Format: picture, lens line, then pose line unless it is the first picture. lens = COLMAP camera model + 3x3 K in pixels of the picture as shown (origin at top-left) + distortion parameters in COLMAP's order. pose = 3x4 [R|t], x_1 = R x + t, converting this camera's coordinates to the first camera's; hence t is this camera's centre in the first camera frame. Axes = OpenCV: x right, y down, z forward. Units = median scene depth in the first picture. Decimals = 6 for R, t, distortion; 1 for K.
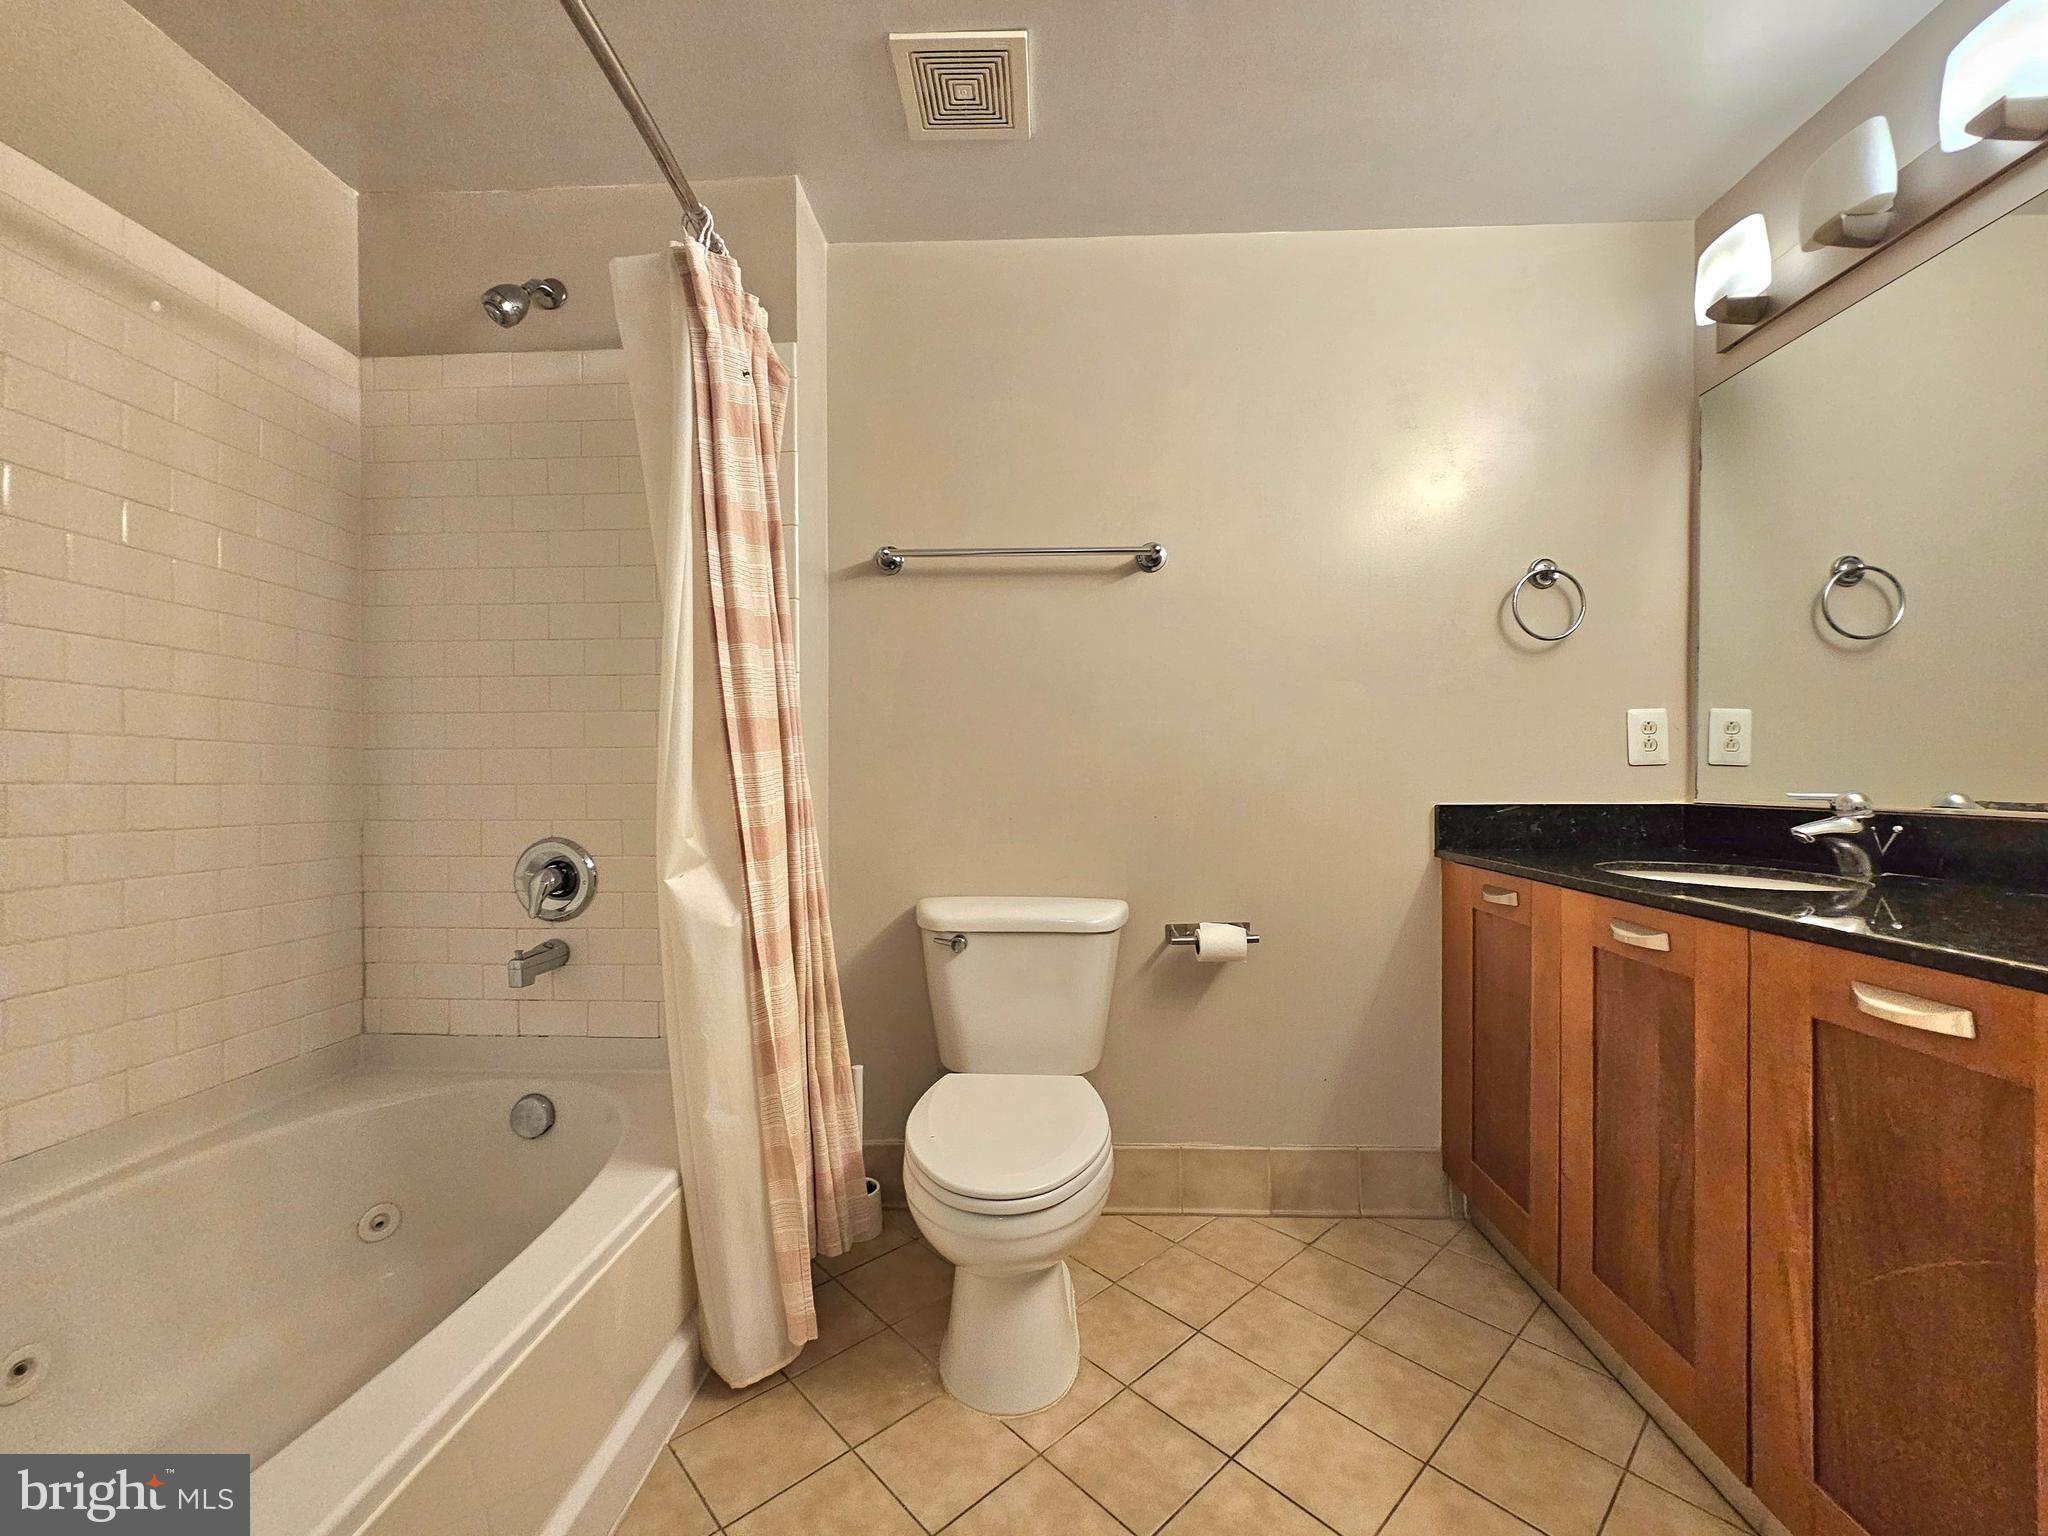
lens RADIAL K [[858.4, 0, 1069.2], [0, 858.4, 791.0], [0, 0, 1]] dist [-0.000908, -0.000119]
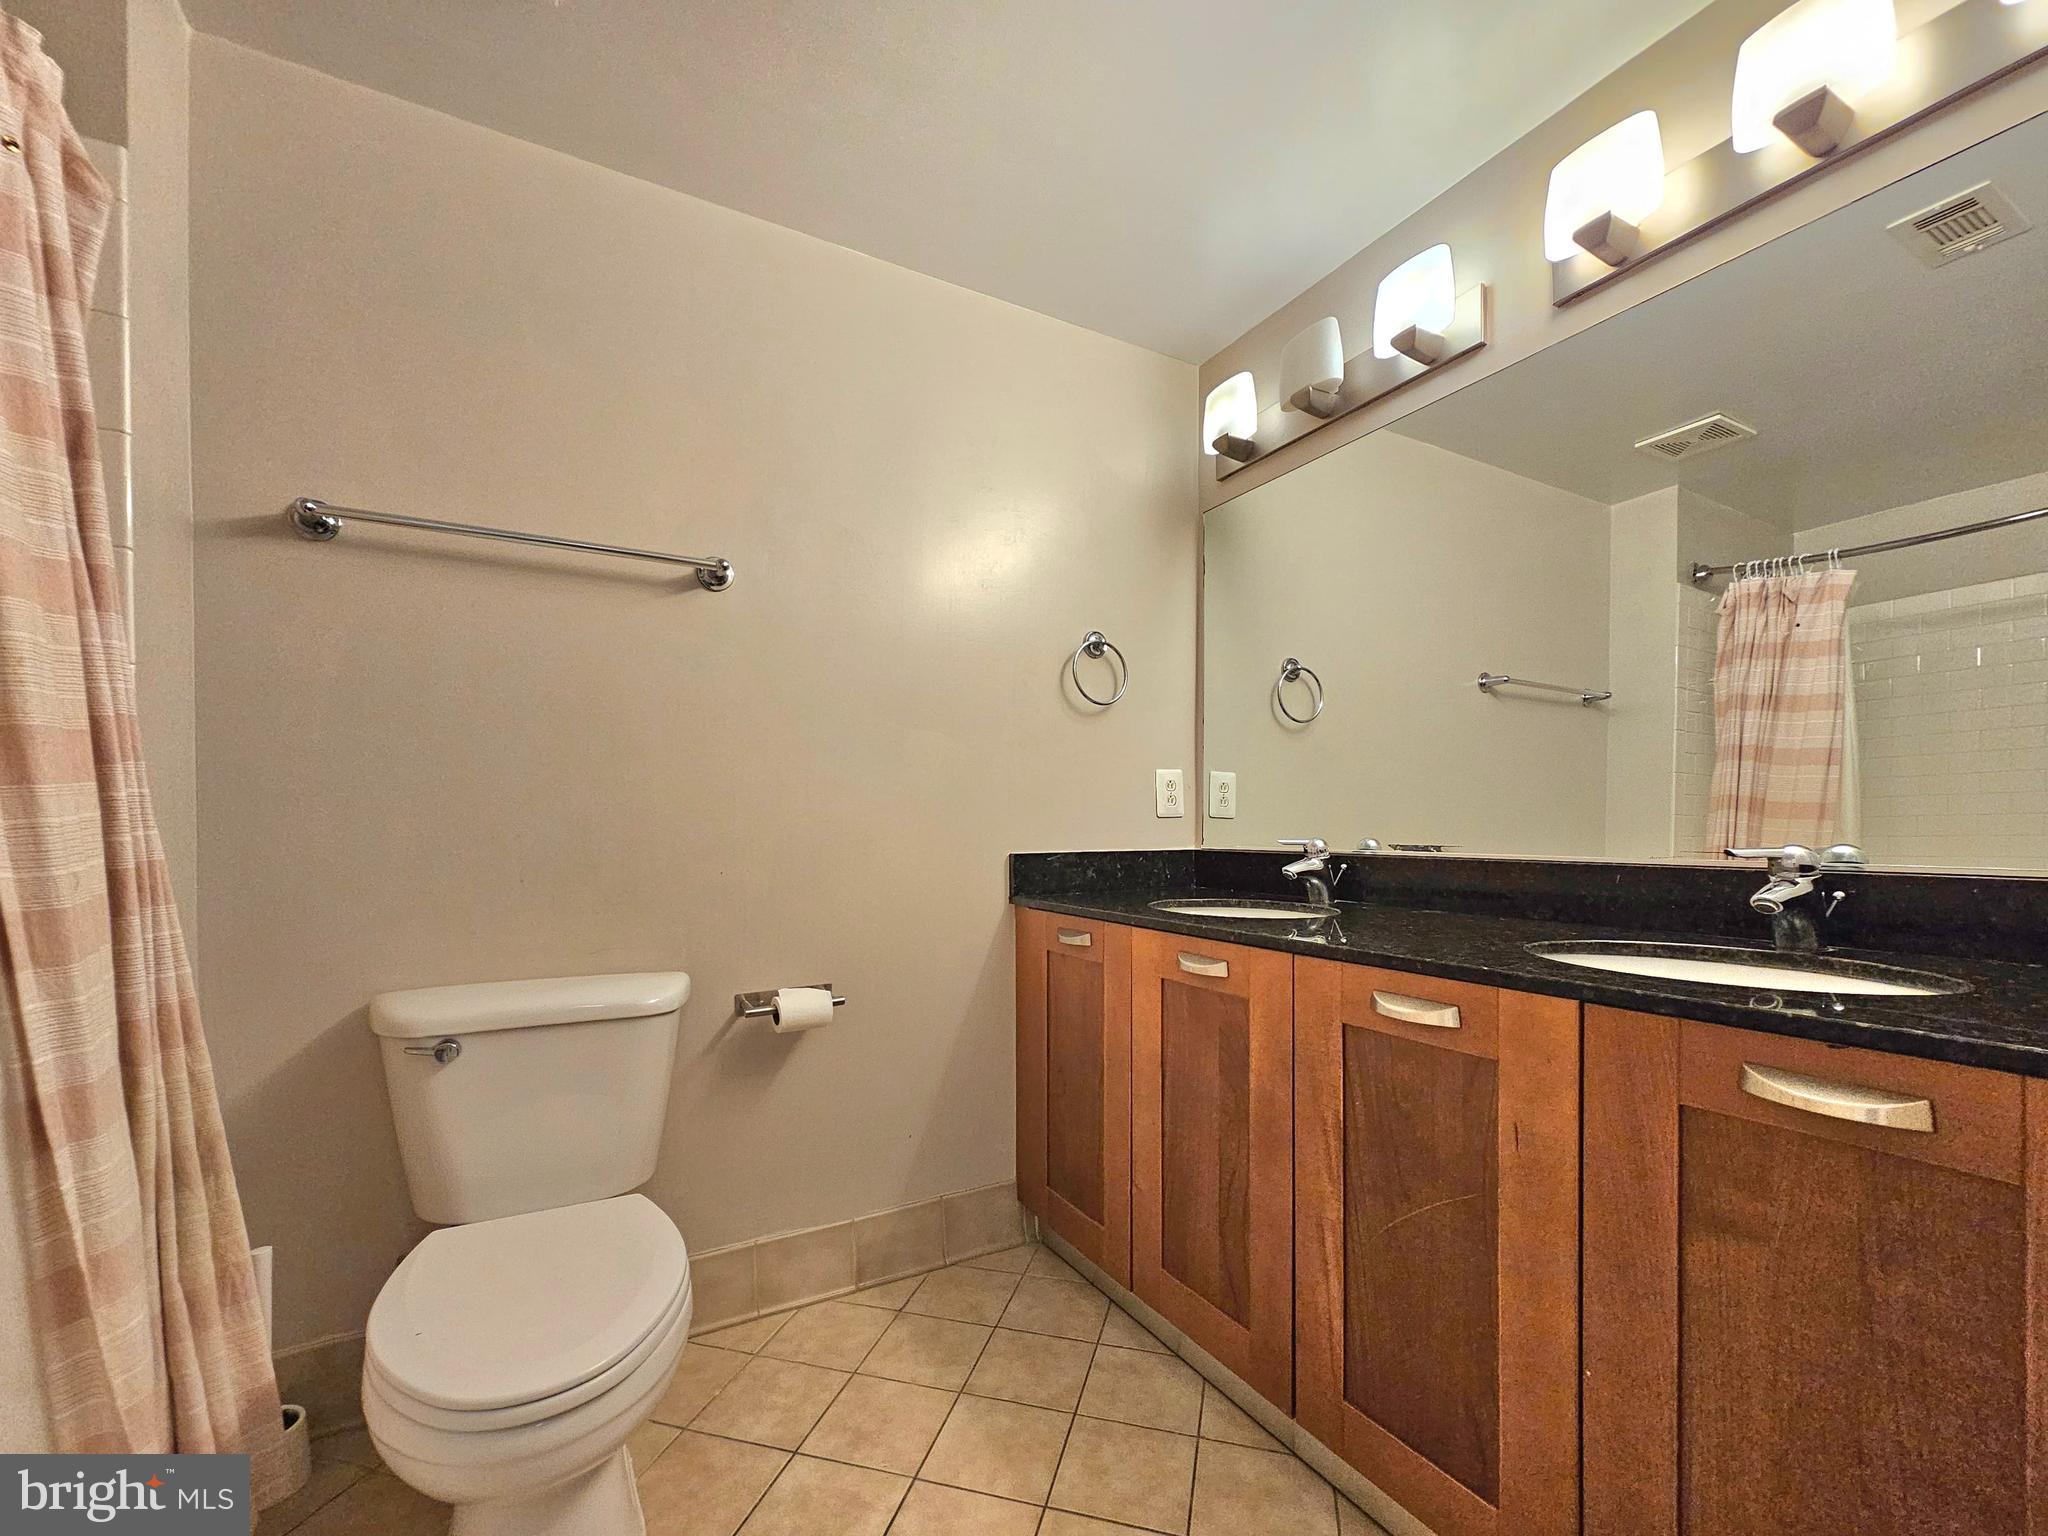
lens RADIAL K [[846.3, 0, 1097.8], [0, 846.3, 840.4], [0, 0, 1]] dist [-0.005303, -0.000137]
pose [[0.850438, -0.008044, 0.526014, -0.037189], [0.008986, 0.999959, 0.000764, 0.000031], [-0.525999, 0.004077, 0.850476, 0.097213]]
